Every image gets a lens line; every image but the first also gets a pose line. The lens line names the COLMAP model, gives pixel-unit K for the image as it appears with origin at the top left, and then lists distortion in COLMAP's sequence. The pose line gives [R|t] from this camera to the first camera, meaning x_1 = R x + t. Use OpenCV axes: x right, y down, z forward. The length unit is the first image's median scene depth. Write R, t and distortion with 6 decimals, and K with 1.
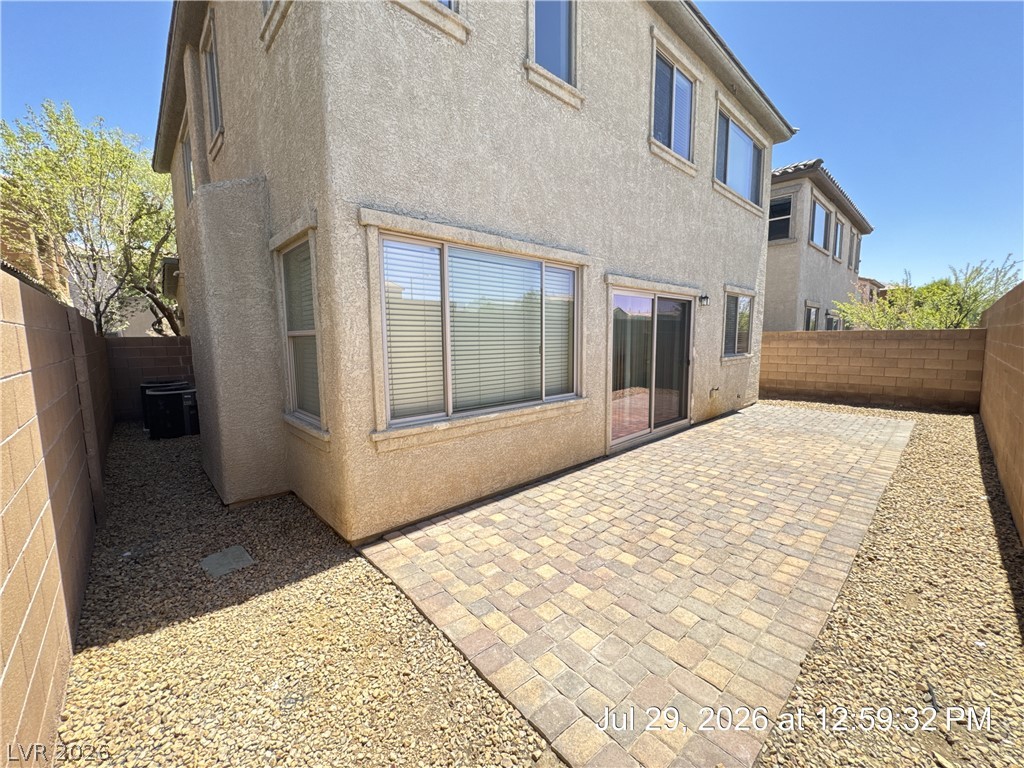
lens RADIAL K [[409.6, 0, 512.9], [0, 409.6, 384.9], [0, 0, 1]] dist [-0.003717, 0.000599]
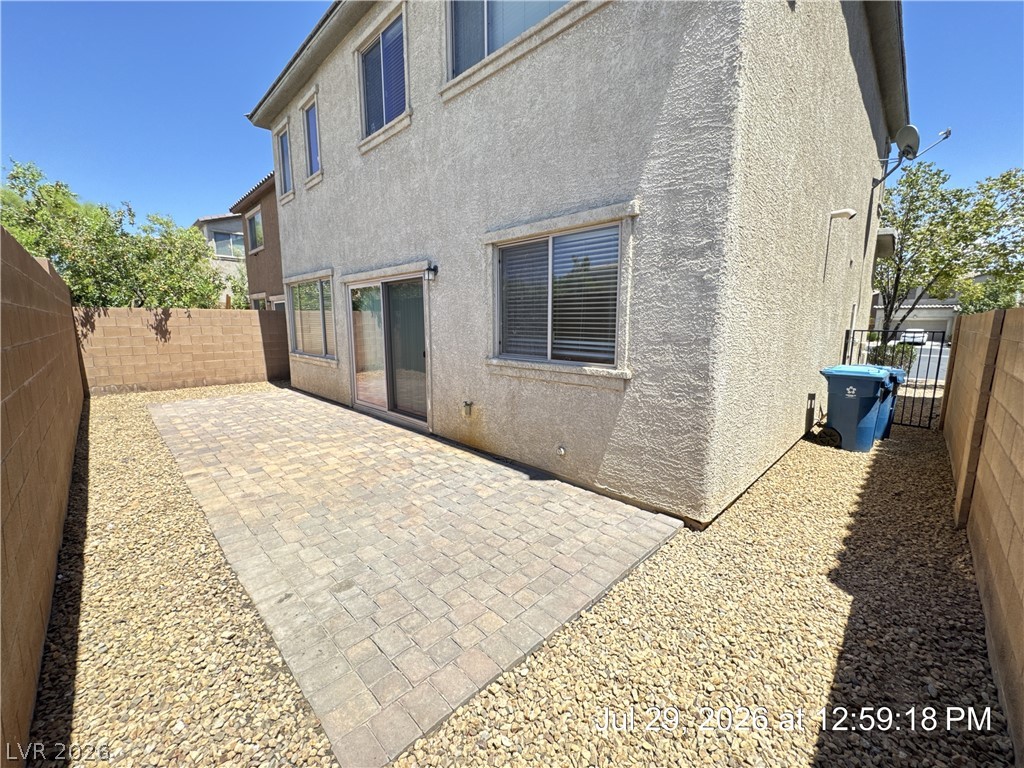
lens RADIAL K [[406.5, 0, 512.9], [0, 406.5, 381.7], [0, 0, 1]] dist [-0.001226, 0.000095]
pose [[0.031960, 0.163044, -0.986101, 2.620427], [-0.113315, 0.980835, 0.158501, -0.315251], [0.993045, 0.106674, 0.049823, 2.404423]]
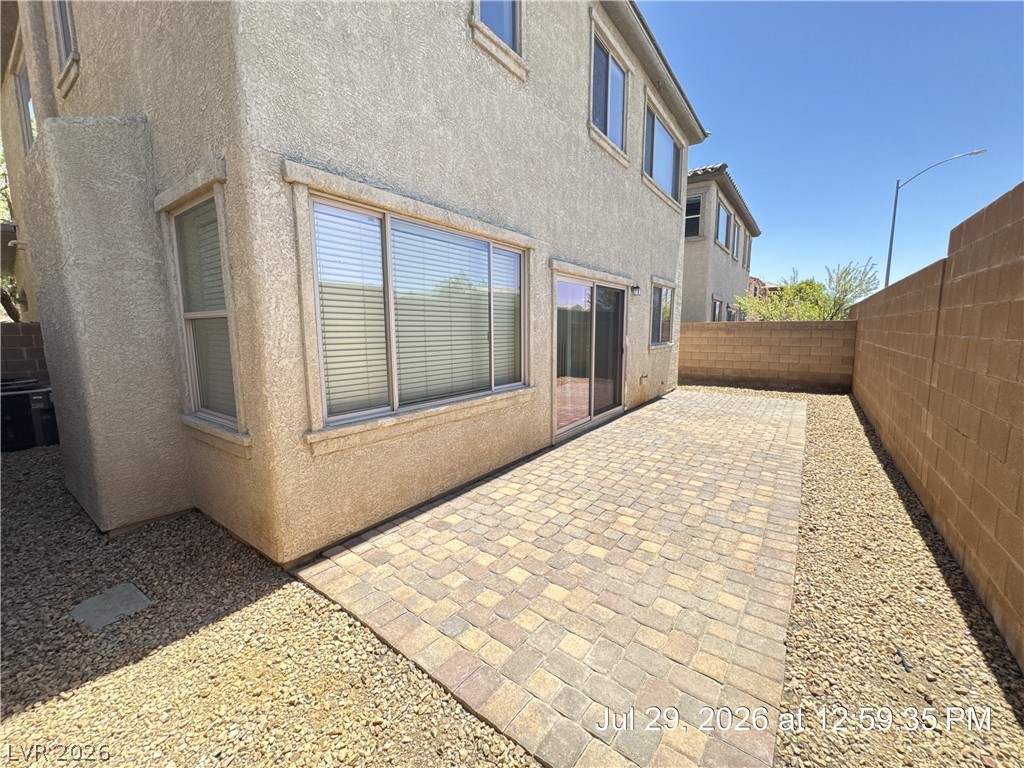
lens RADIAL K [[409.6, 0, 512.9], [0, 409.6, 384.9], [0, 0, 1]] dist [-0.003717, 0.000599]
pose [[0.981200, -0.022563, 0.191670, -0.081413], [0.018726, 0.999587, 0.021805, 0.006957], [-0.192083, -0.017805, 0.981217, 0.089908]]
